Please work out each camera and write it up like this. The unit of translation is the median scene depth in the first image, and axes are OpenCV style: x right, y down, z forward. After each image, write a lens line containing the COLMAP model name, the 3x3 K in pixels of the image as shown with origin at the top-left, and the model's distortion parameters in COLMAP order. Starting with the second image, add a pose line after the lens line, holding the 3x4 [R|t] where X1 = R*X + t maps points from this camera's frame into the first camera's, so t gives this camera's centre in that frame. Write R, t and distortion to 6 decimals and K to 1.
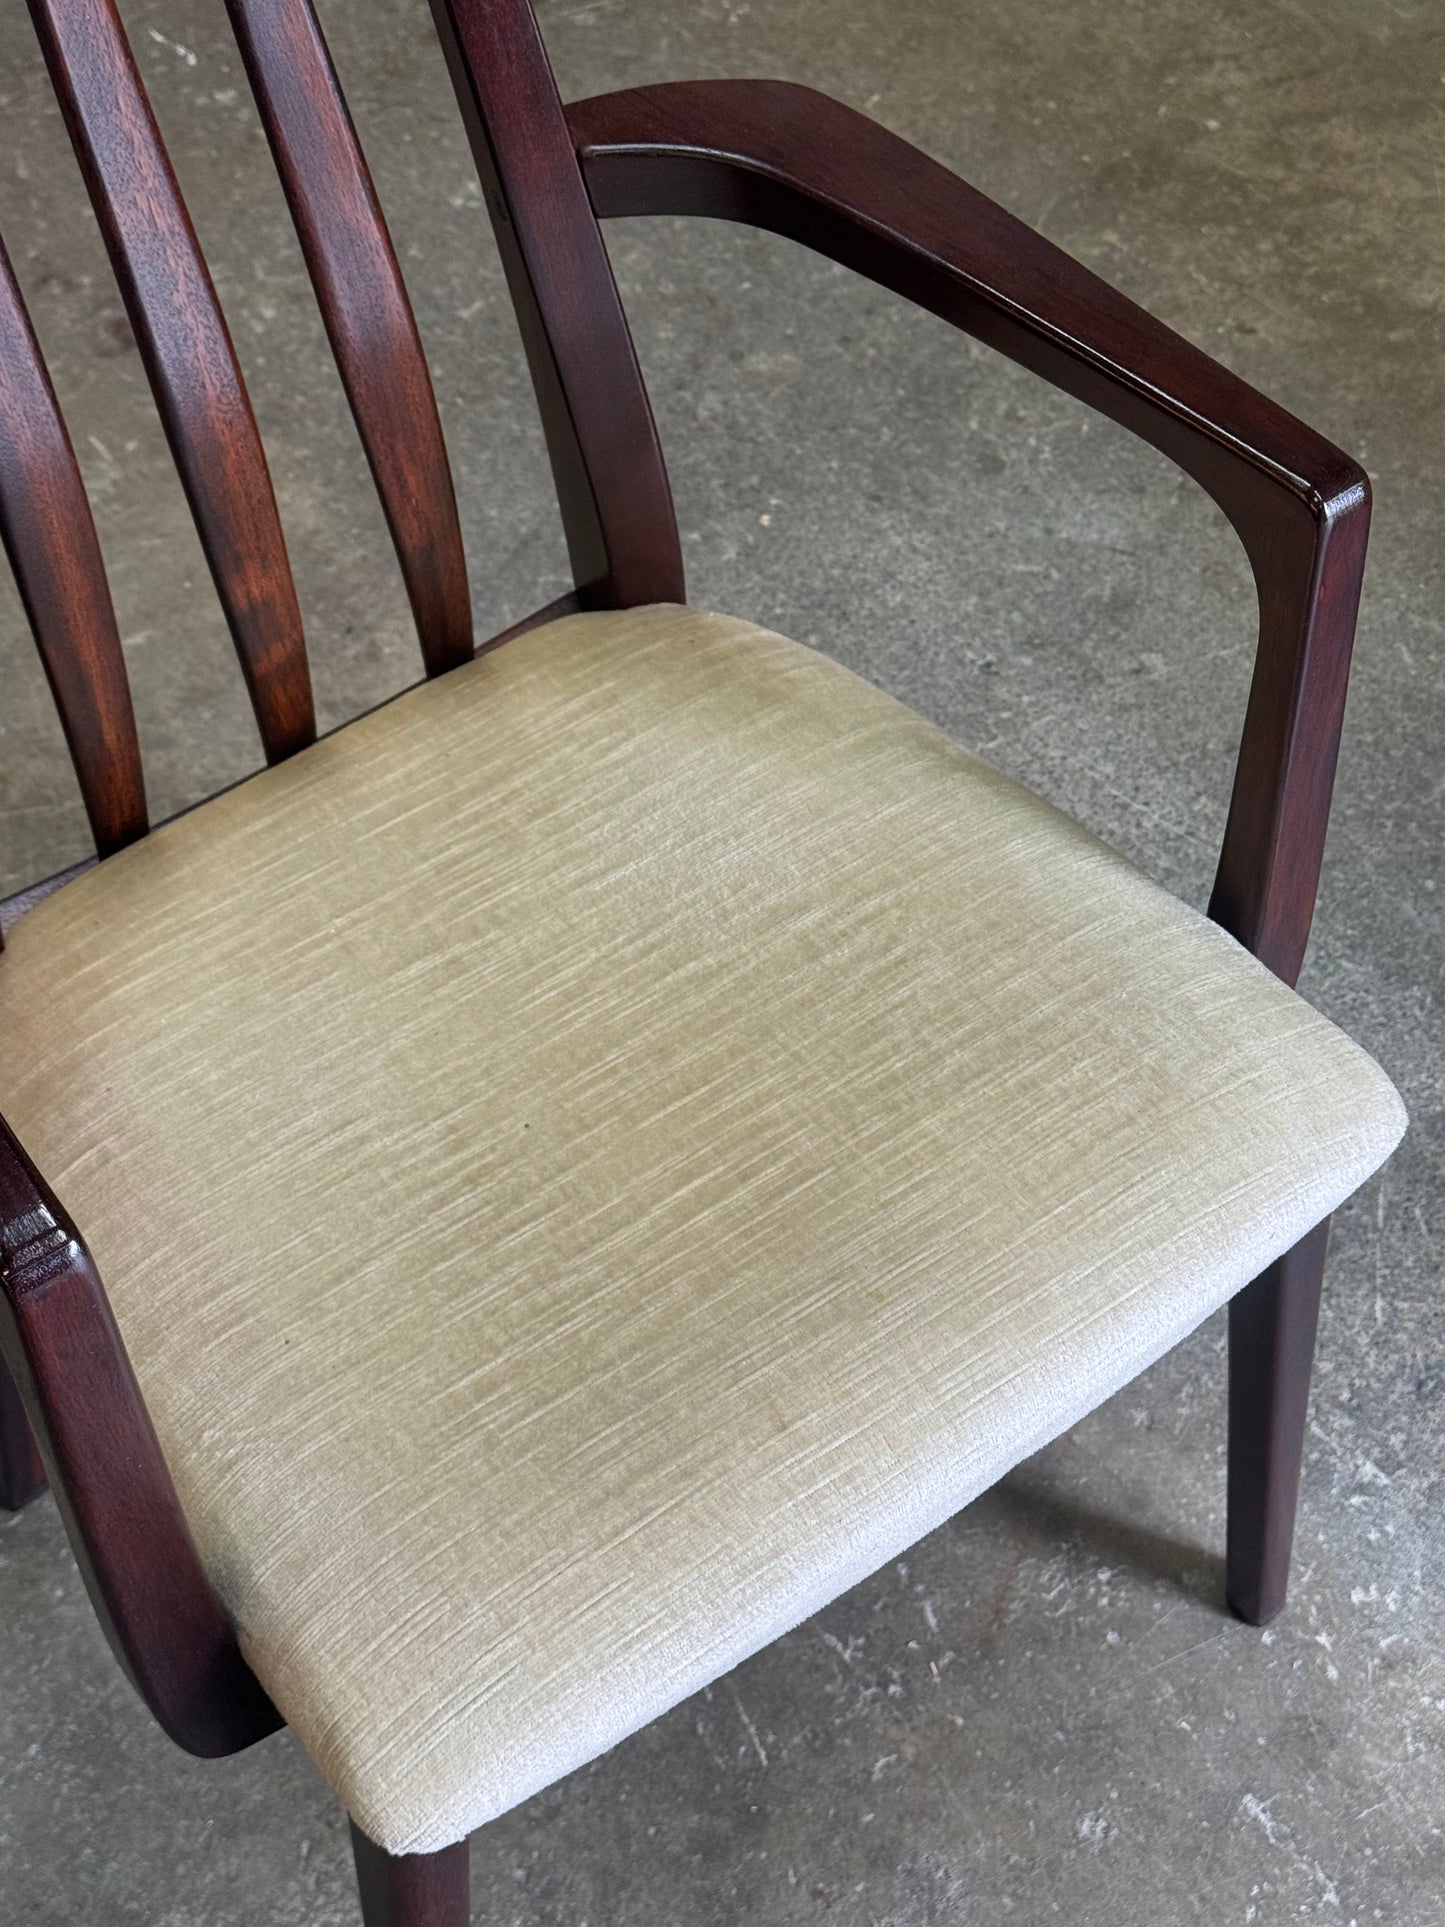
lens RADIAL K [[2925.0, 0, 733.4], [0, 2925.0, 987.4], [0, 0, 1]] dist [0.110055, 0.000000]
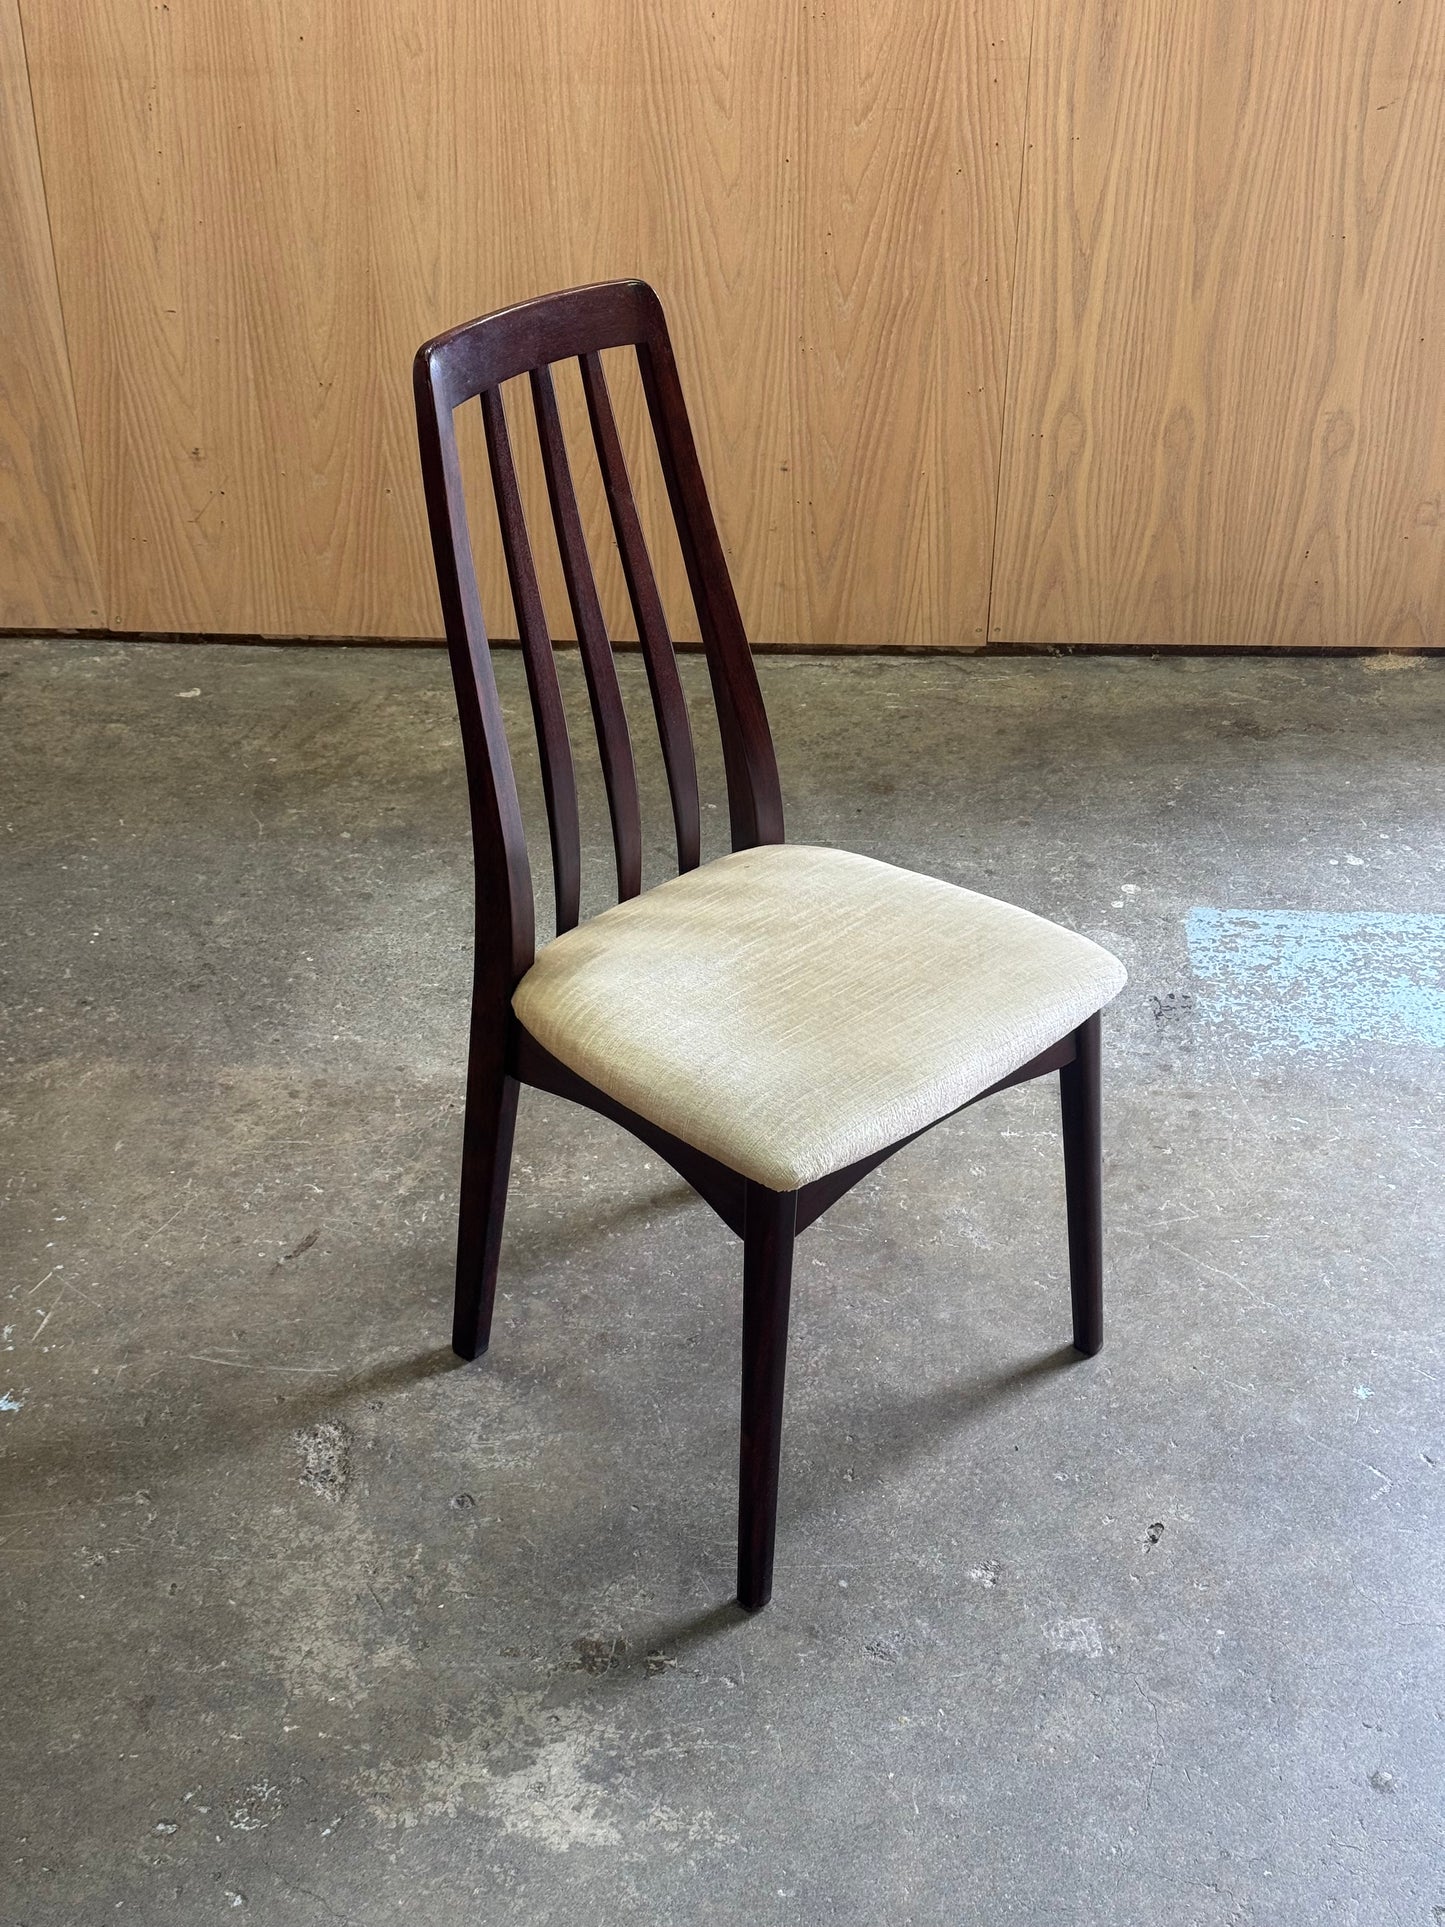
lens RADIAL K [[2682.5, 0, 720.7], [0, 2682.5, 983.6], [0, 0, 1]] dist [0.113332, 0.000000]
pose [[0.612214, -0.429509, 0.663864, -1.022312], [0.632529, 0.769831, -0.085249, 0.172465], [-0.474448, 0.472104, 0.742978, -0.409261]]
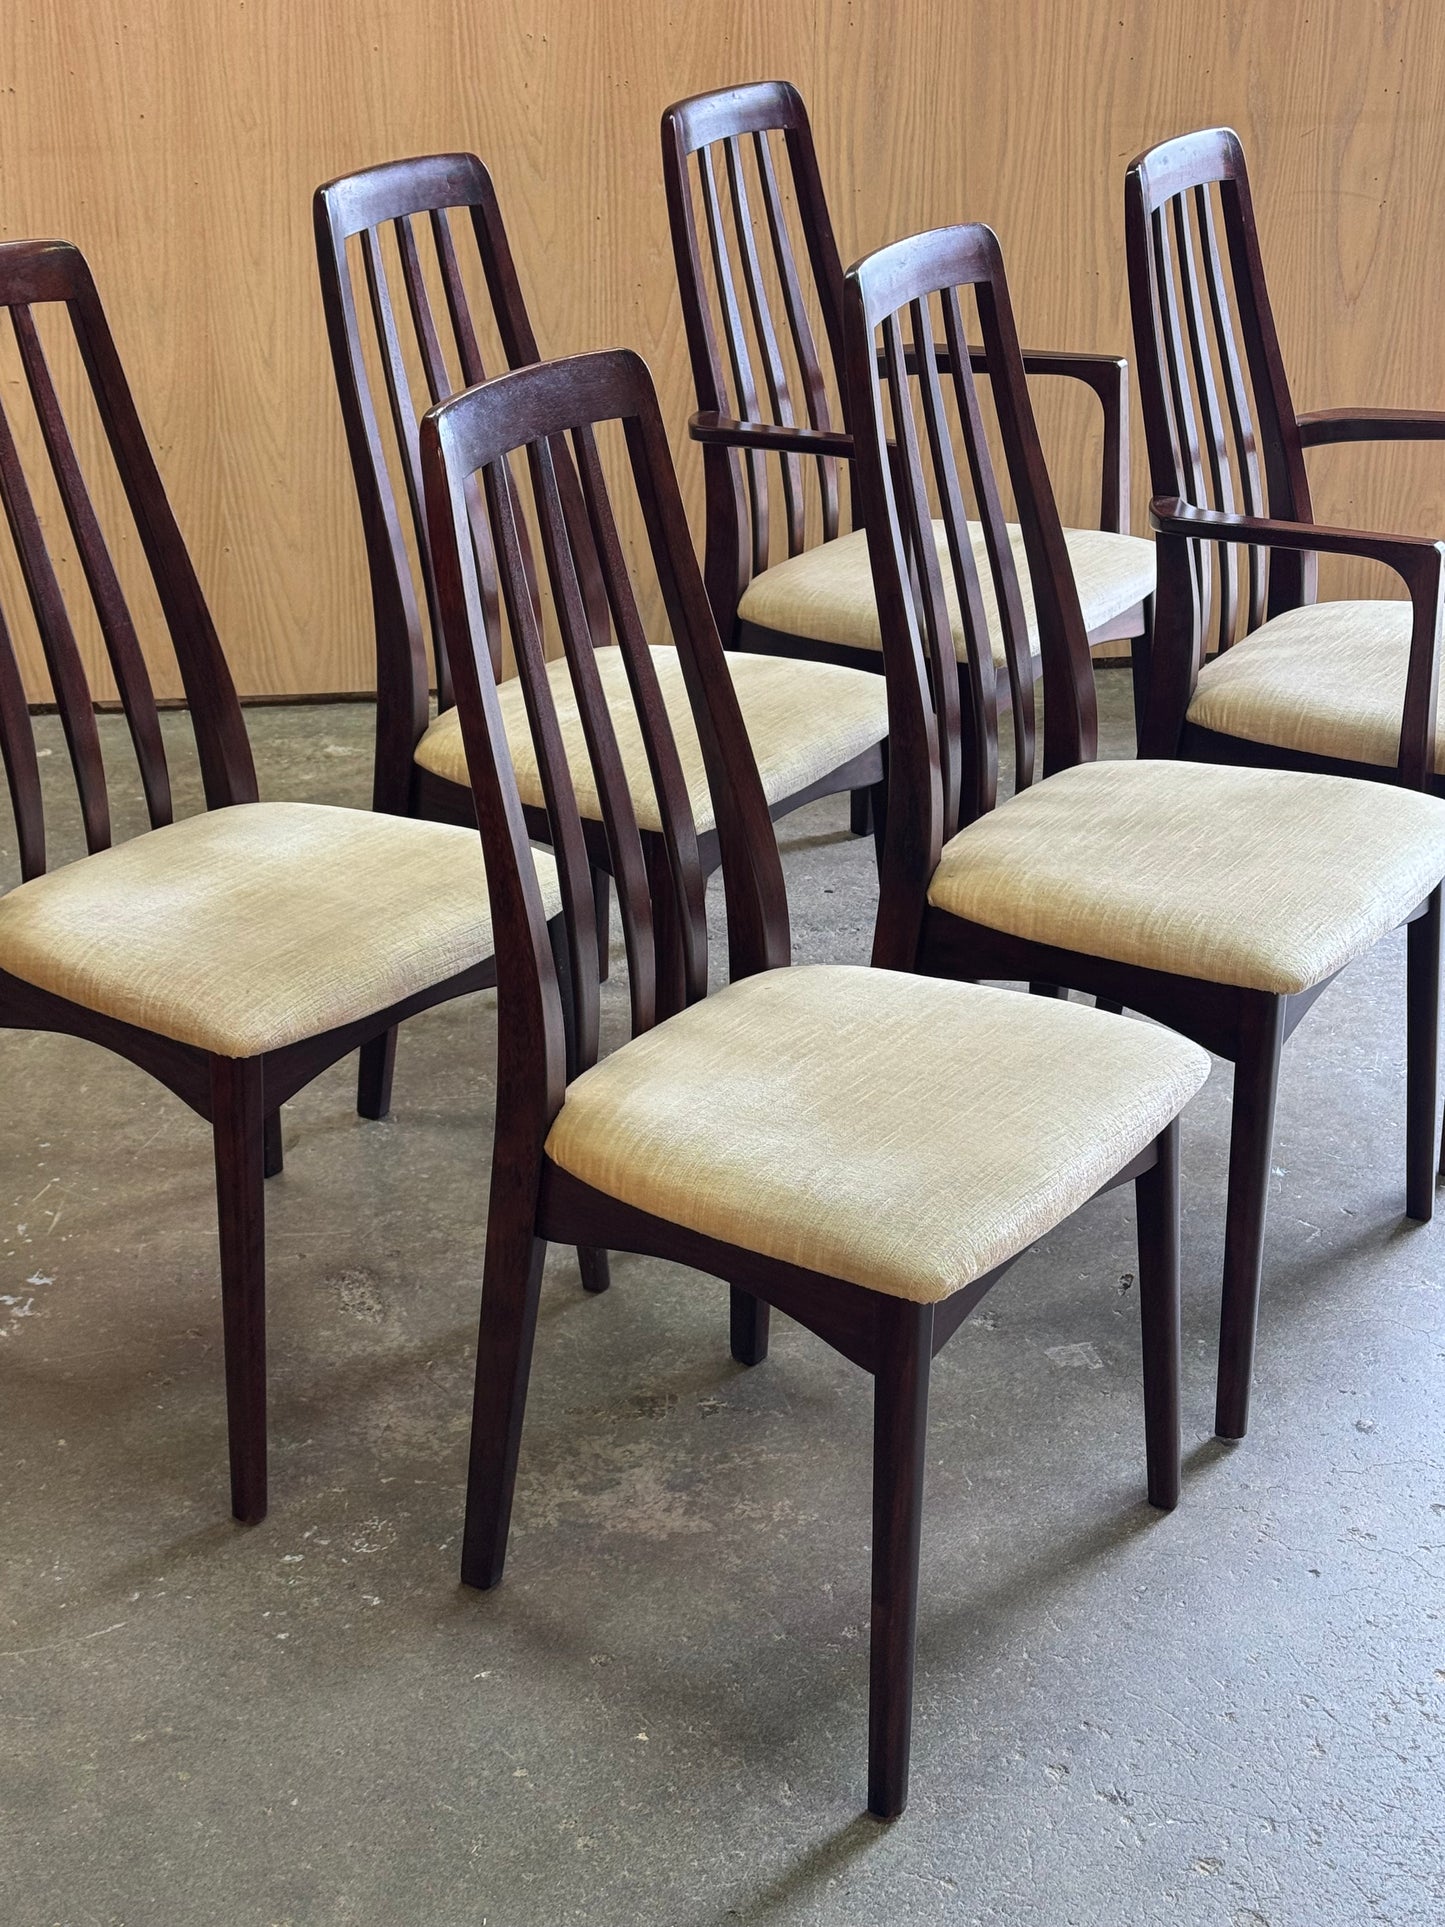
lens RADIAL K [[2901.5, 0, 730.0], [0, 2901.5, 982.4], [0, 0, 1]] dist [0.121283, 0.000000]
pose [[0.476773, -0.374033, 0.795479, -1.440552], [0.703858, 0.704541, -0.090585, 0.282143], [-0.526566, 0.603093, 0.599172, -0.327942]]
